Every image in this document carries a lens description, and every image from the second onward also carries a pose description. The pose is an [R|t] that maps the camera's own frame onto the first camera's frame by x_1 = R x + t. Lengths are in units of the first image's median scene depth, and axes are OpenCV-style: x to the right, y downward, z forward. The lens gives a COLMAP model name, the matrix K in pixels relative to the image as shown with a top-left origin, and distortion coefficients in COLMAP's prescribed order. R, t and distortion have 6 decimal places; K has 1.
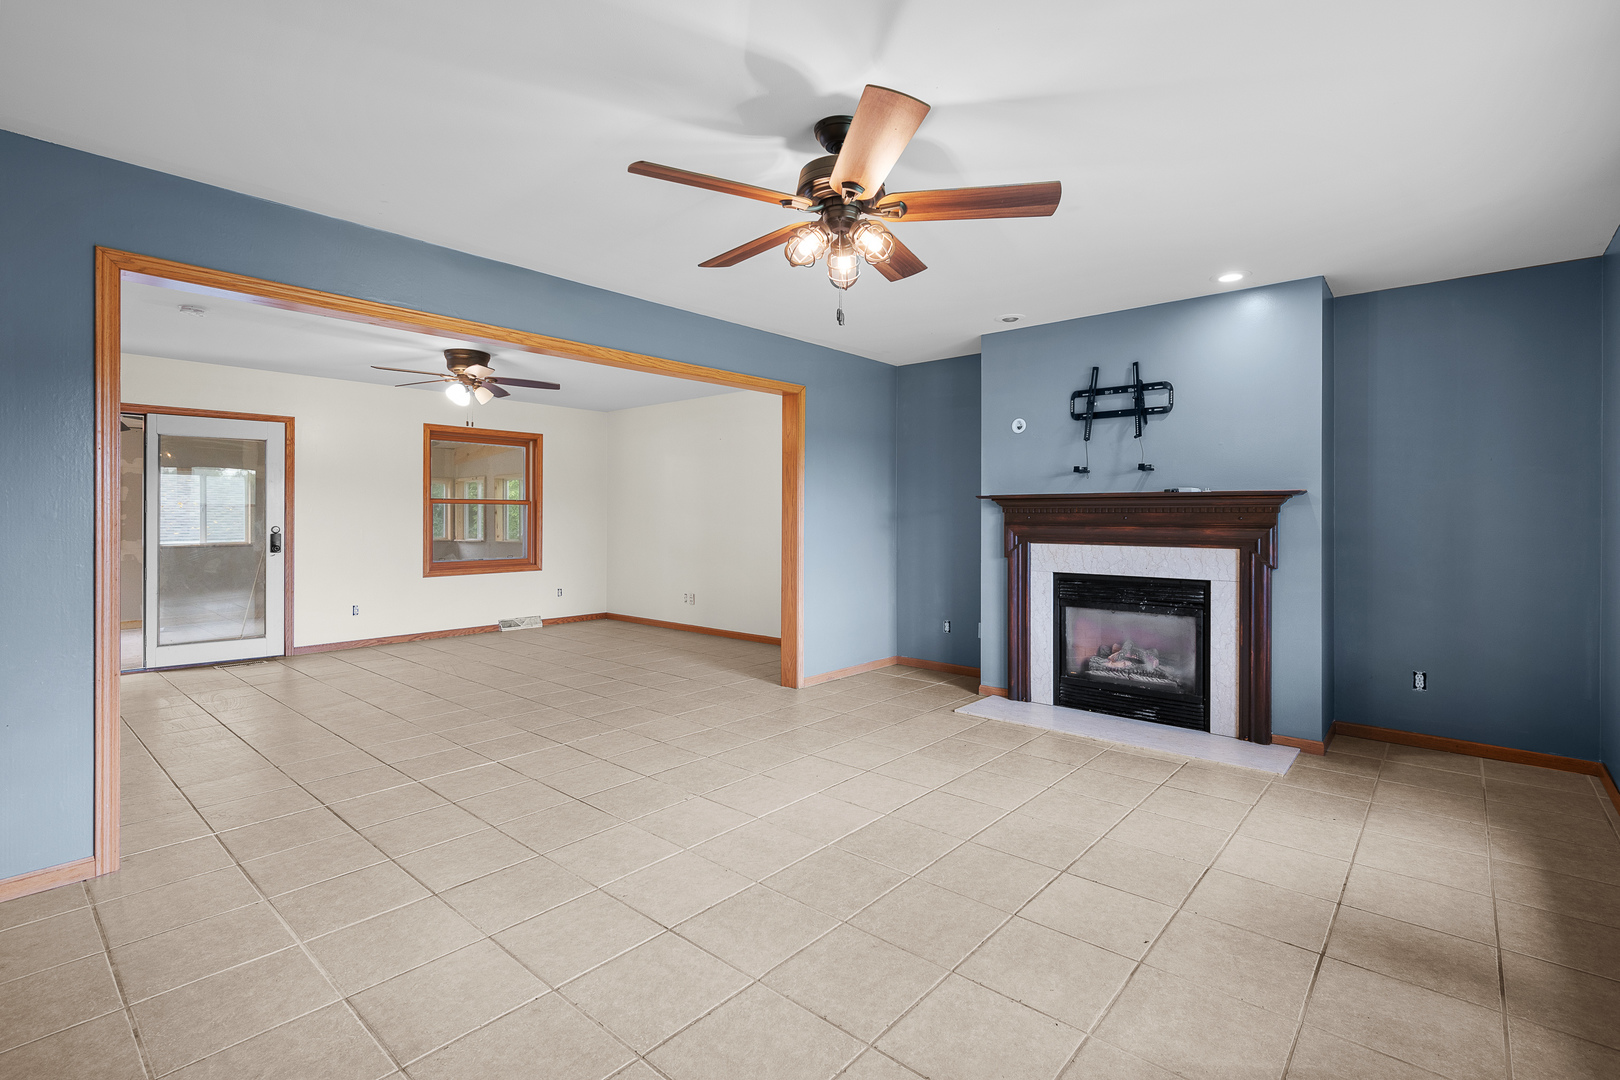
lens RADIAL K [[734.5, 0, 821.0], [0, 734.5, 516.1], [0, 0, 1]] dist [-0.003061, 0.001221]
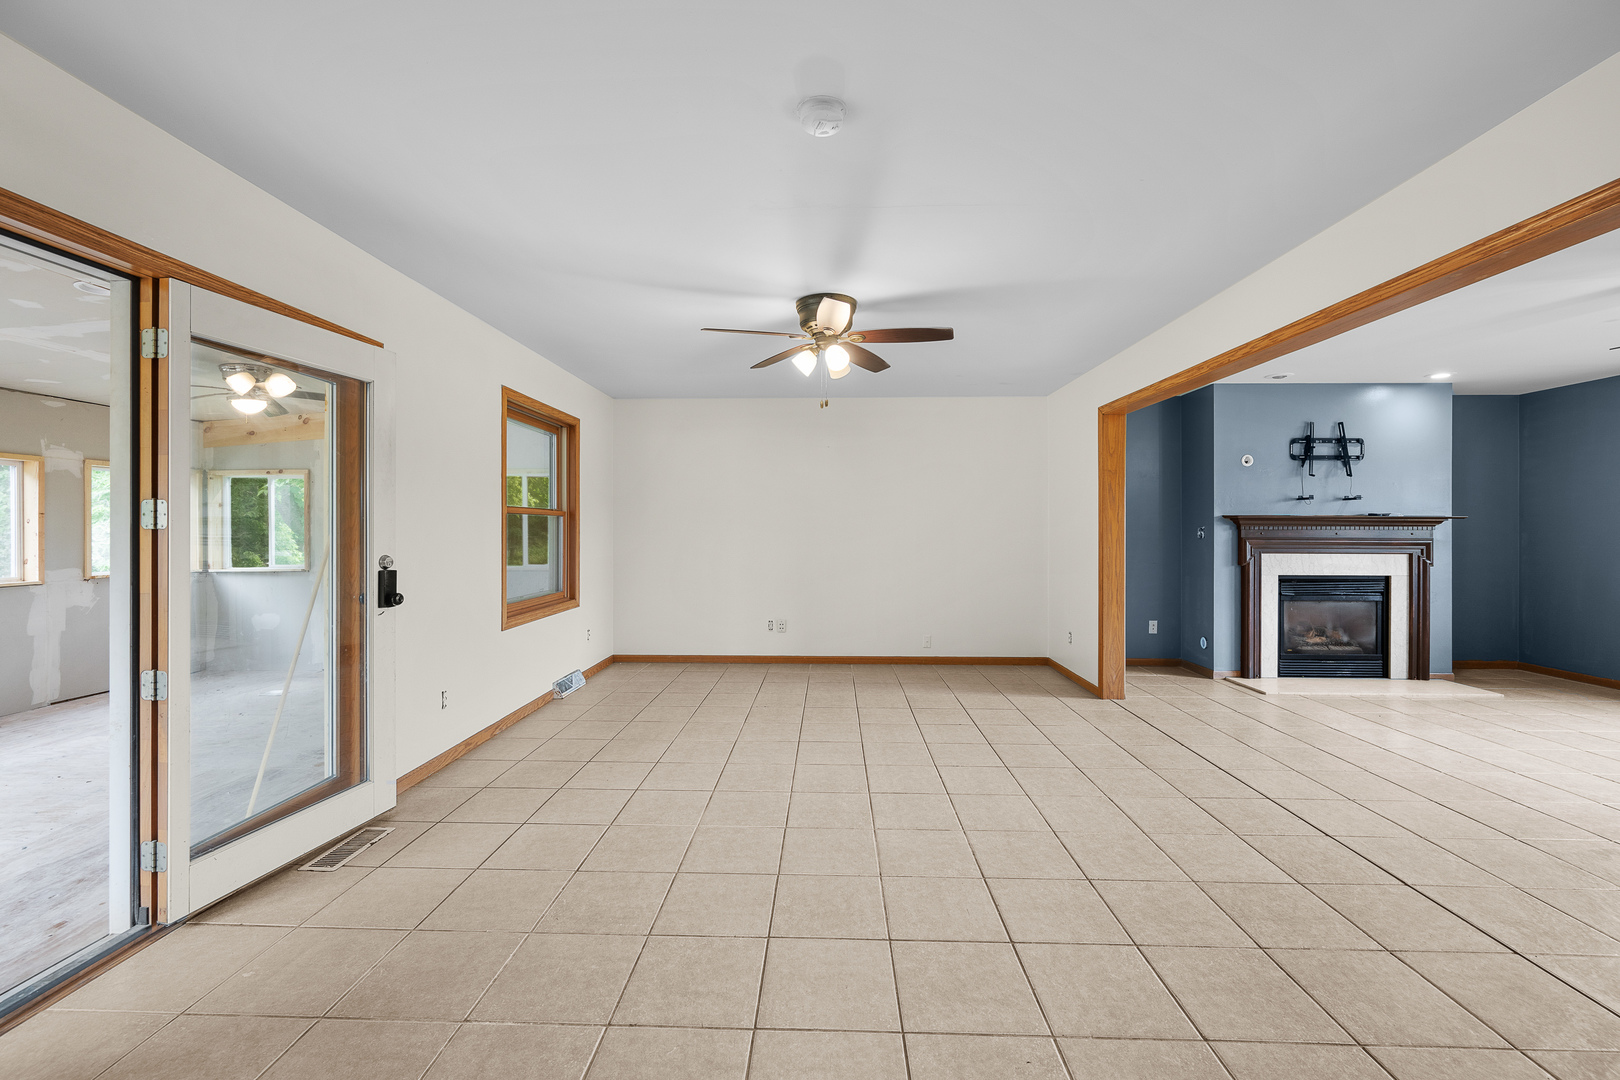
lens RADIAL K [[647.9, 0, 810.3], [0, 647.9, 520.3], [0, 0, 1]] dist [0.002986, -0.000302]
pose [[0.780139, 0.008258, 0.625552, -1.117752], [-0.000799, 0.999925, -0.012203, -0.006542], [-0.625606, 0.009020, 0.780087, 0.659188]]
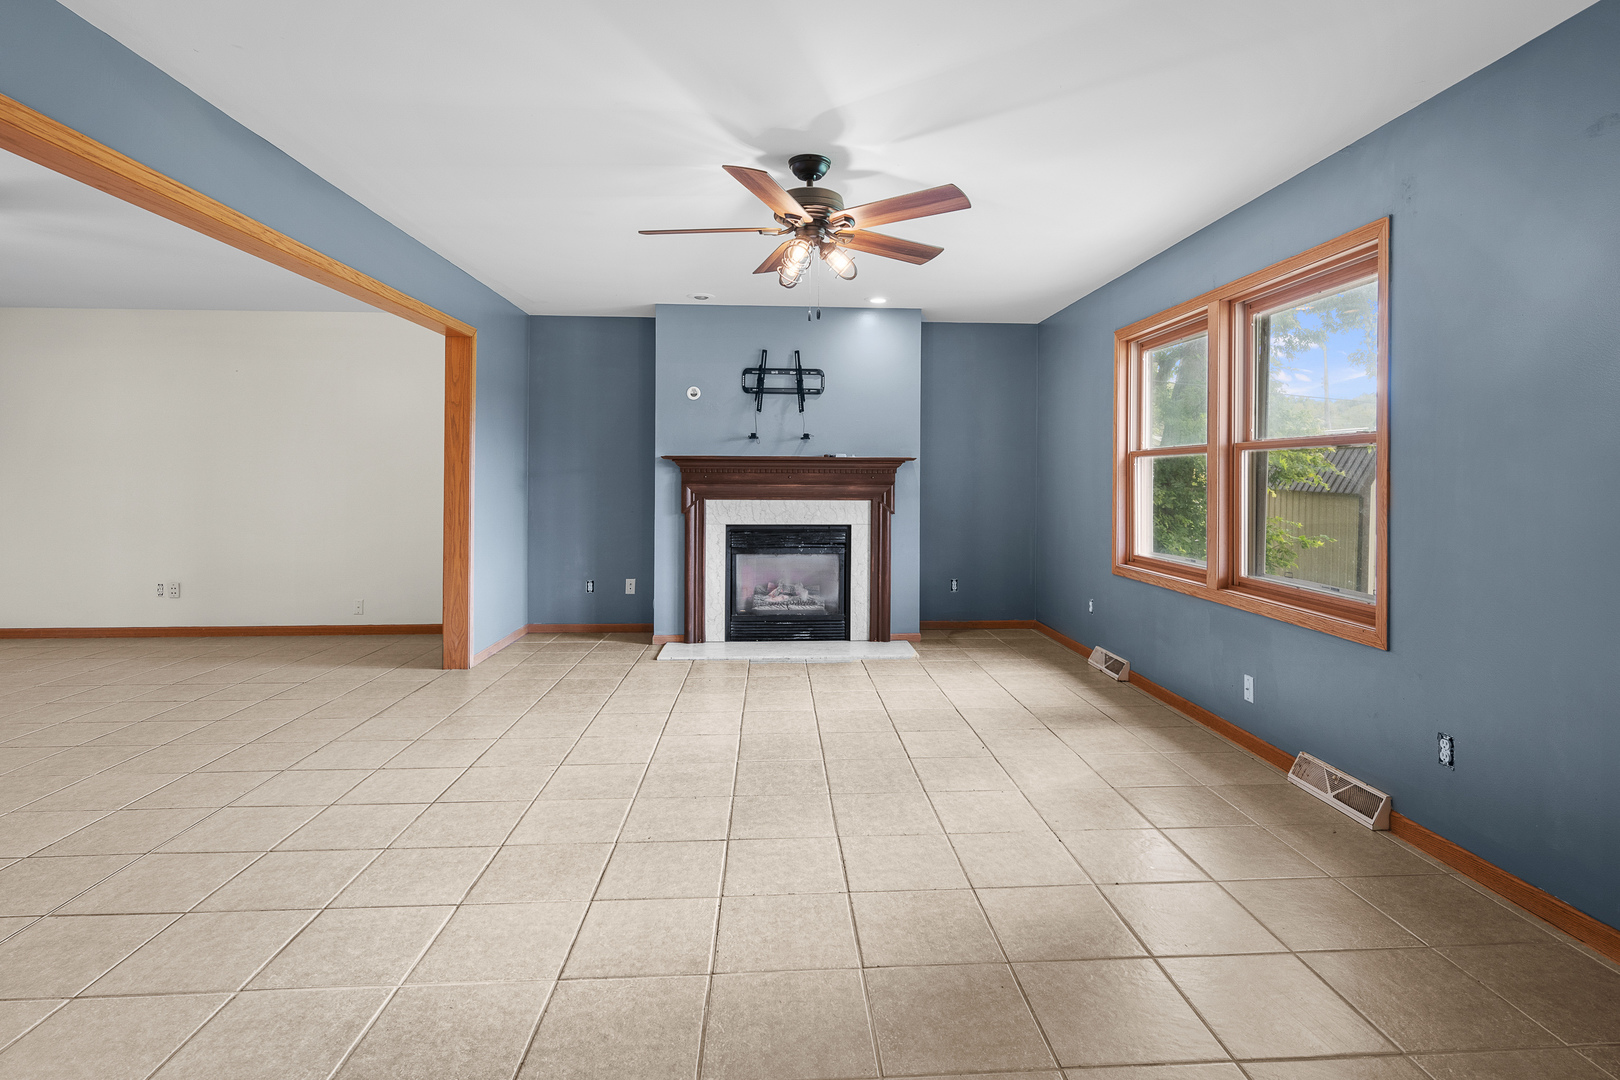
lens RADIAL K [[803.0, 0, 819.2], [0, 803.0, 476.5], [0, 0, 1]] dist [-0.000481, 0.000153]
pose [[0.718014, 0.002298, 0.696025, -0.474267], [-0.002567, 0.999996, -0.000654, 0.002222], [-0.696024, -0.001317, 0.718018, 0.007443]]
